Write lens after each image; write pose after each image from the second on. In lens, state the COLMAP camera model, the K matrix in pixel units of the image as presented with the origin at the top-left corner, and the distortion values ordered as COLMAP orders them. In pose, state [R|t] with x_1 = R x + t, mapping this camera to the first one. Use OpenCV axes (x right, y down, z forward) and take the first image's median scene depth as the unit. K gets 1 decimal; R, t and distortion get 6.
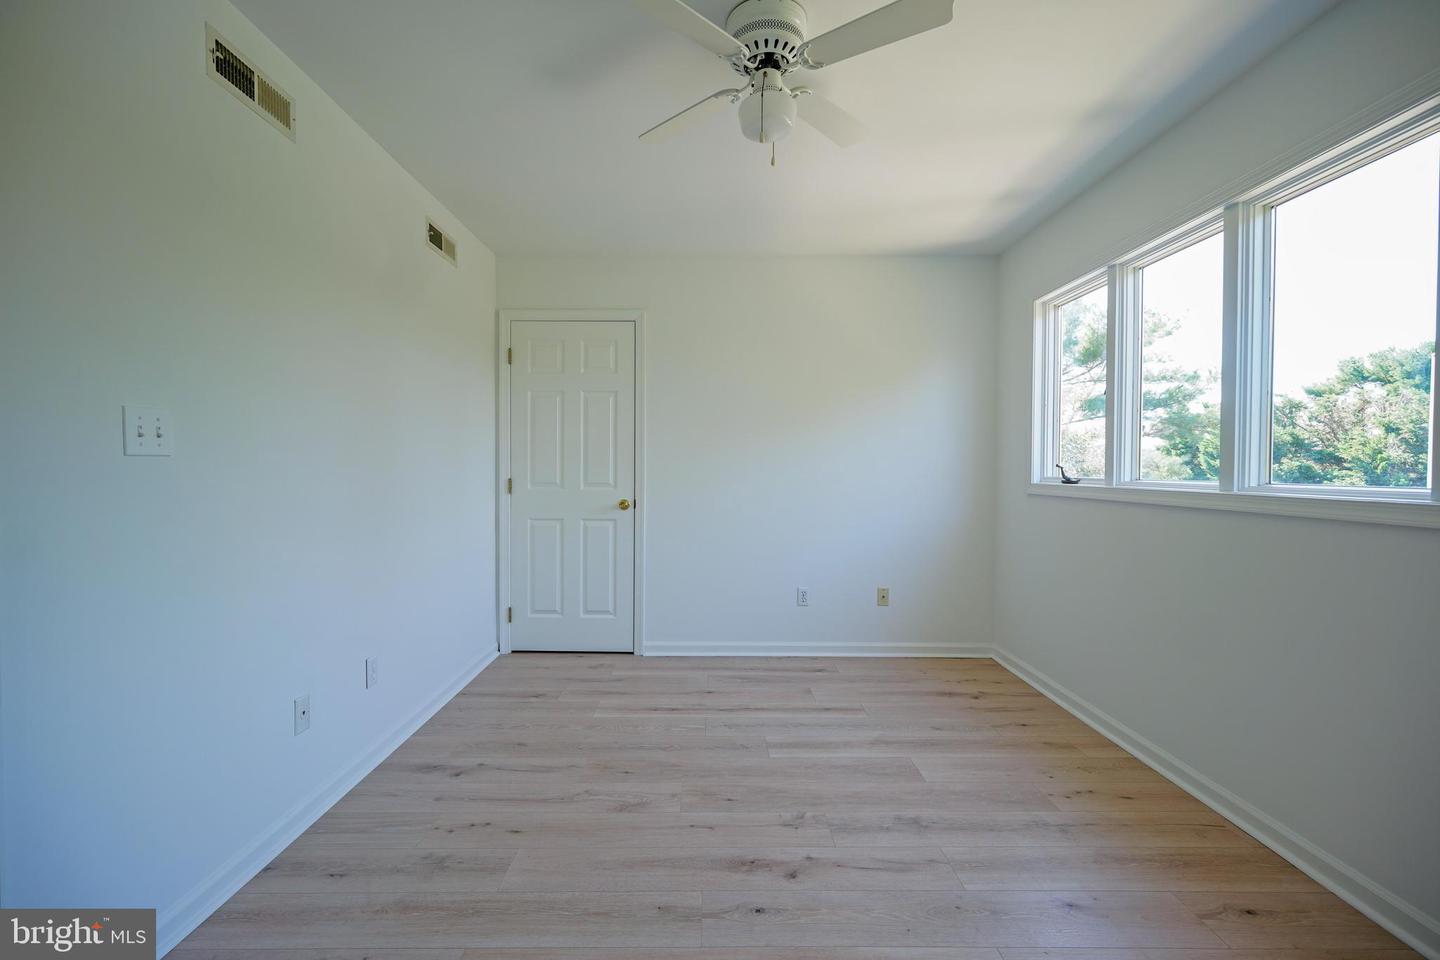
lens RADIAL K [[608.9, 0, 712.3], [0, 608.9, 480.4], [0, 0, 1]] dist [-0.000642, 0.000982]
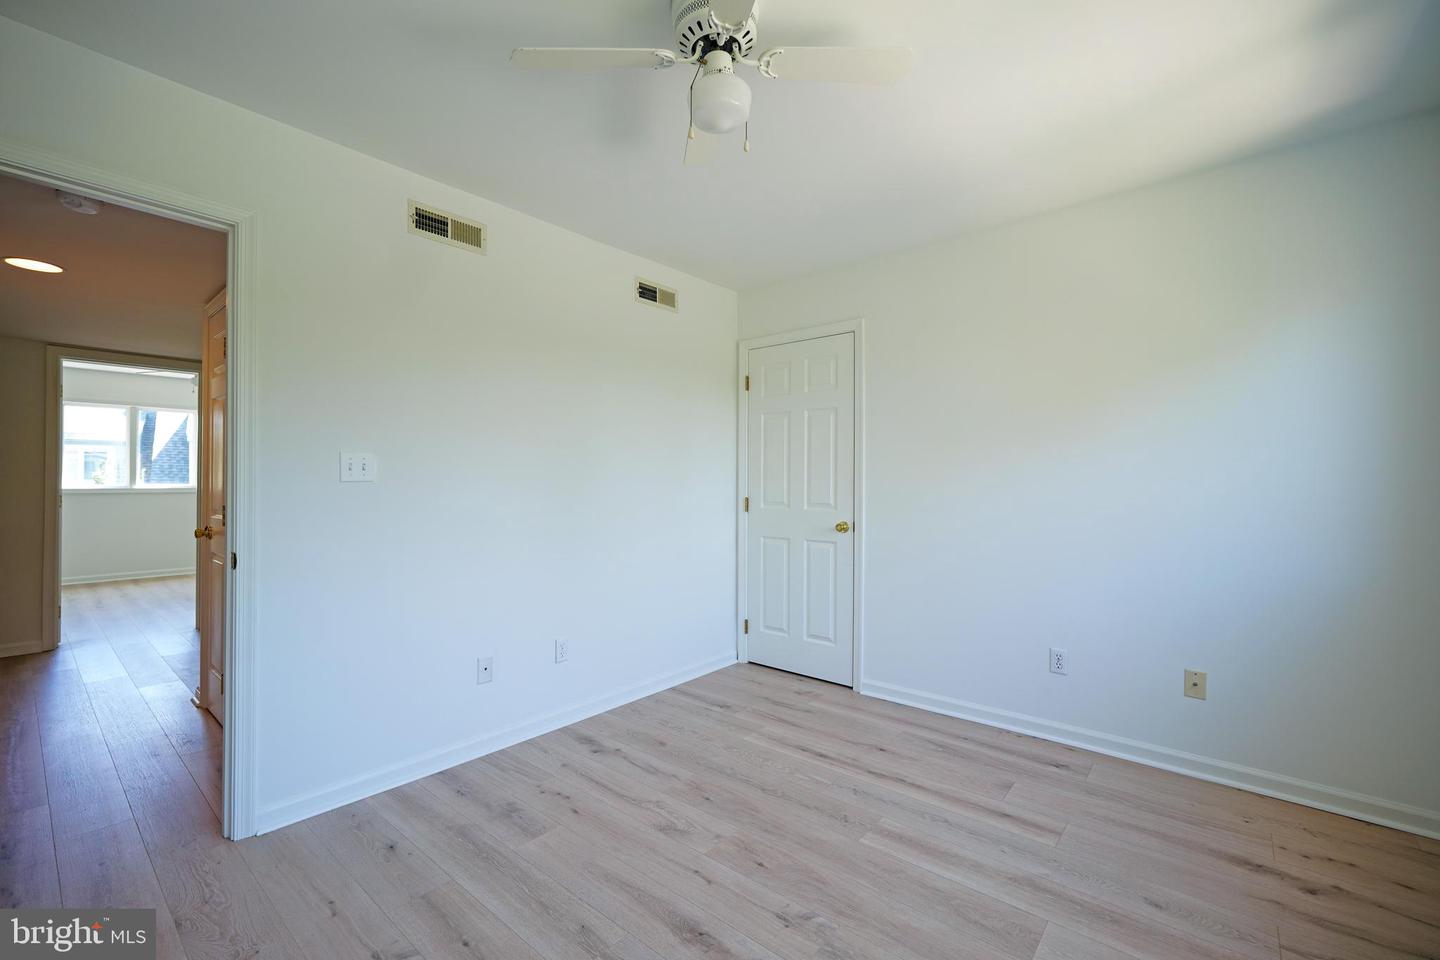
lens RADIAL K [[612.2, 0, 714.8], [0, 612.2, 479.3], [0, 0, 1]] dist [-0.002937, 0.004979]
pose [[0.756450, -0.006851, -0.654016, 0.399123], [-0.013185, 0.999582, -0.025720, -0.008534], [0.653919, 0.028079, 0.756043, 0.189273]]
